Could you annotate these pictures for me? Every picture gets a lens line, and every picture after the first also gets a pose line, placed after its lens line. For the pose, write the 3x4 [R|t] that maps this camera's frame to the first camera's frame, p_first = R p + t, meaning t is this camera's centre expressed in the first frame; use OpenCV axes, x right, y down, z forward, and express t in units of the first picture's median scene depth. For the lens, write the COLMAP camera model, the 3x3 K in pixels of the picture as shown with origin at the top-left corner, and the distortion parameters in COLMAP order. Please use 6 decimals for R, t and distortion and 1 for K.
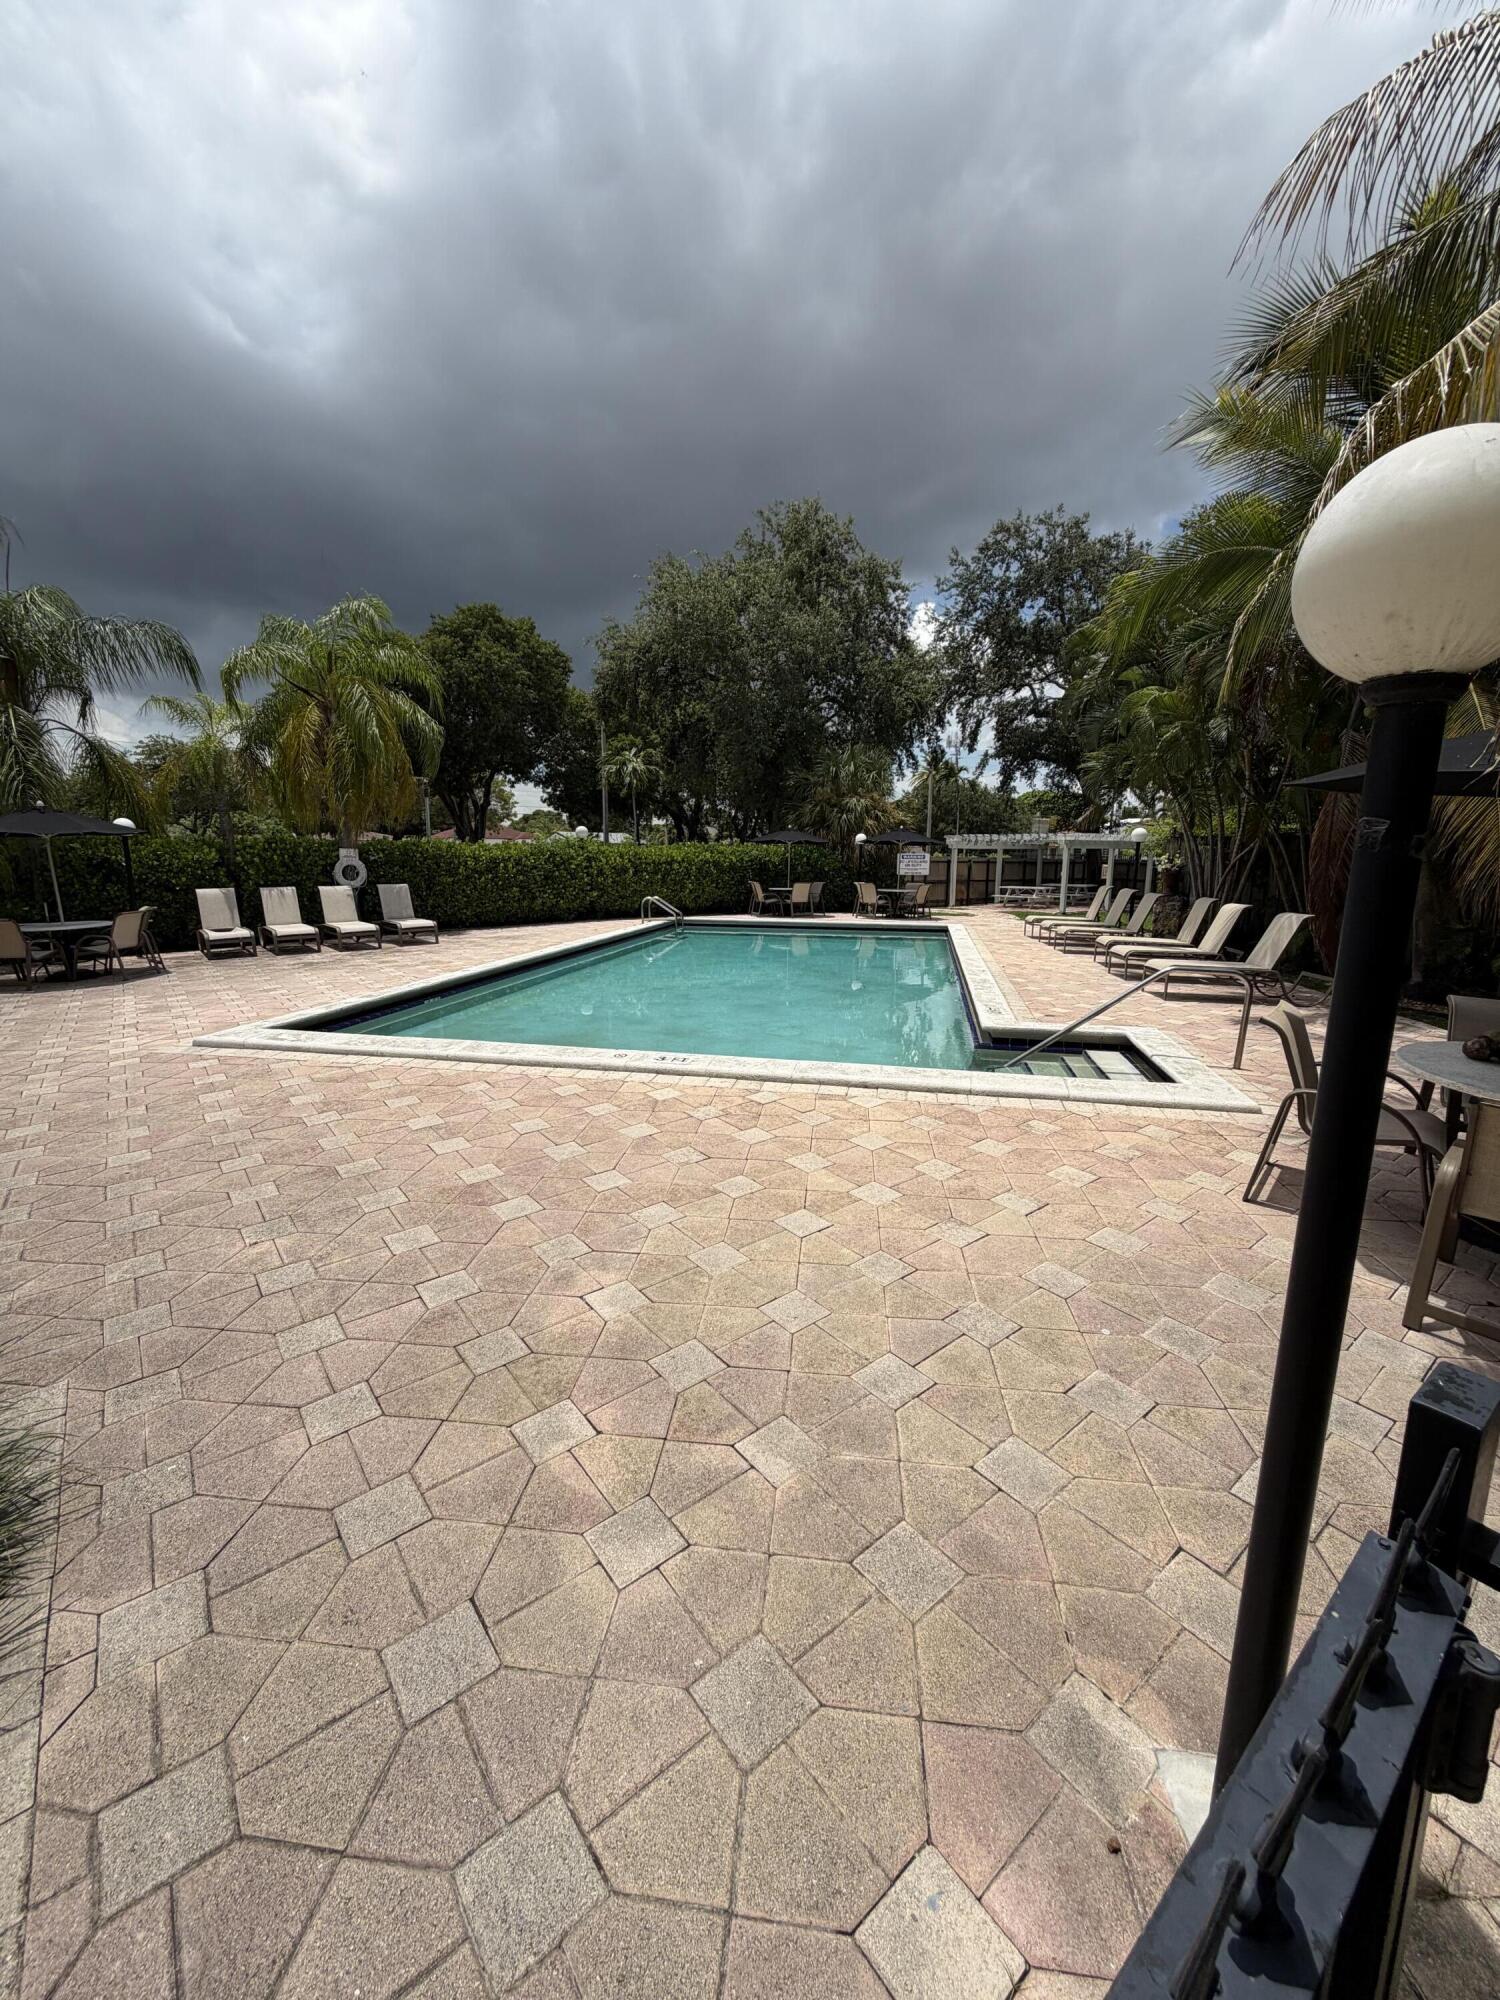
lens RADIAL K [[793.6, 0, 750.0], [0, 793.6, 1000.0], [0, 0, 1]] dist [0.007195, 0.000024]
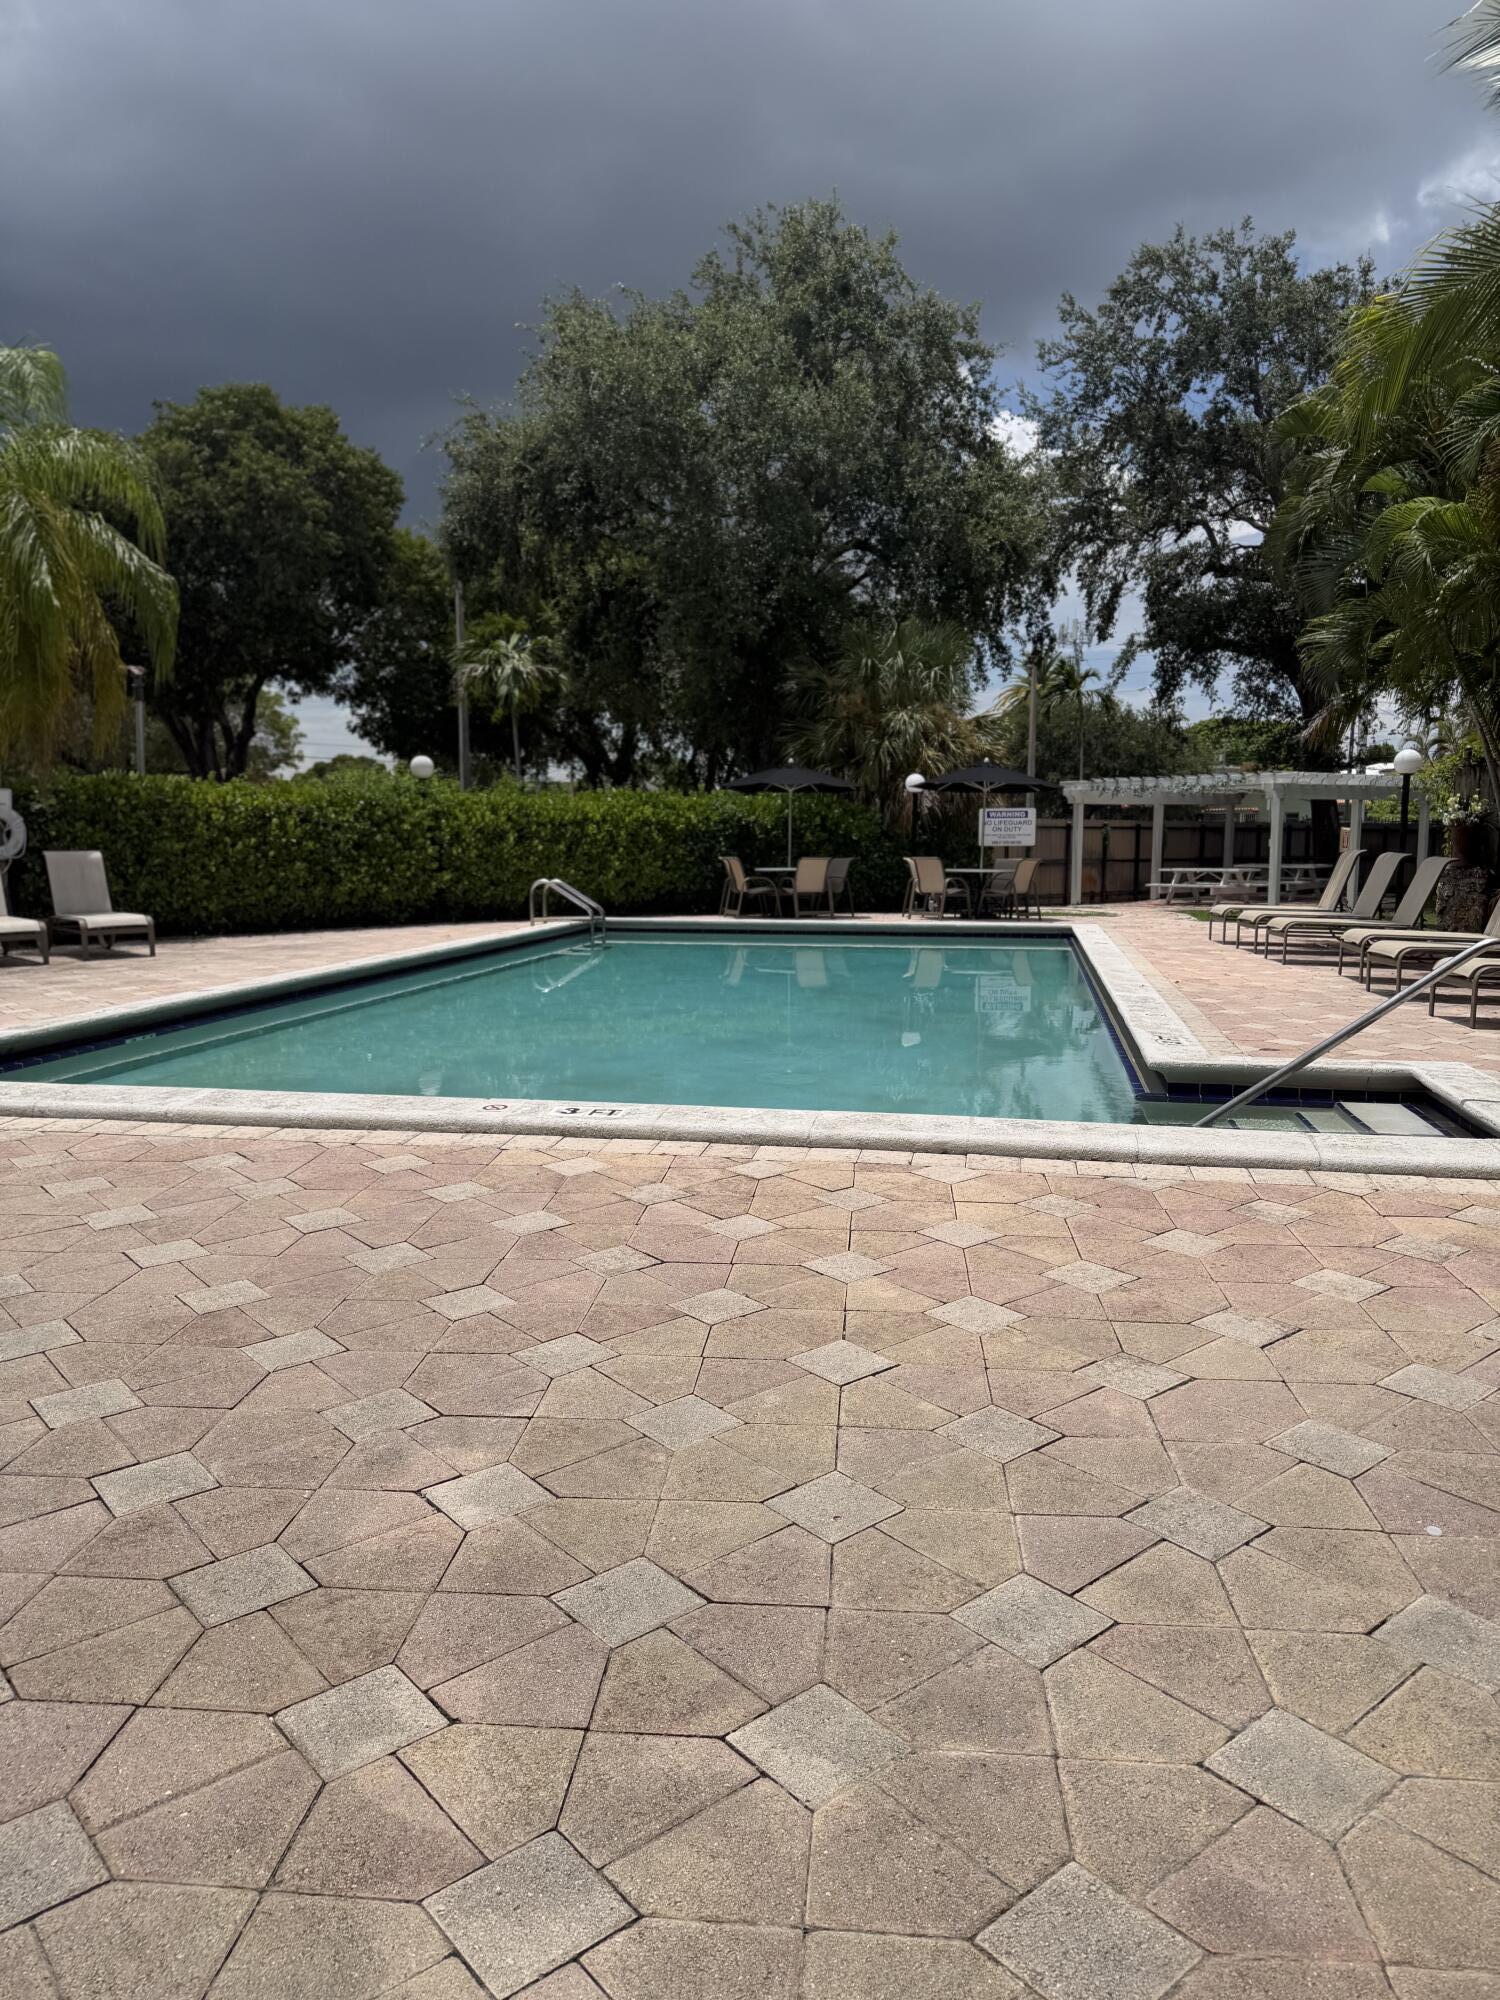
lens RADIAL K [[1384.5, 0, 756.0], [0, 1384.5, 1032.4], [0, 0, 1]] dist [0.099281, -0.129763]
pose [[0.999527, -0.007688, 0.029774, -0.012540], [0.009836, 0.997306, -0.072686, 0.095799], [-0.029135, 0.072945, 0.996910, 0.044246]]
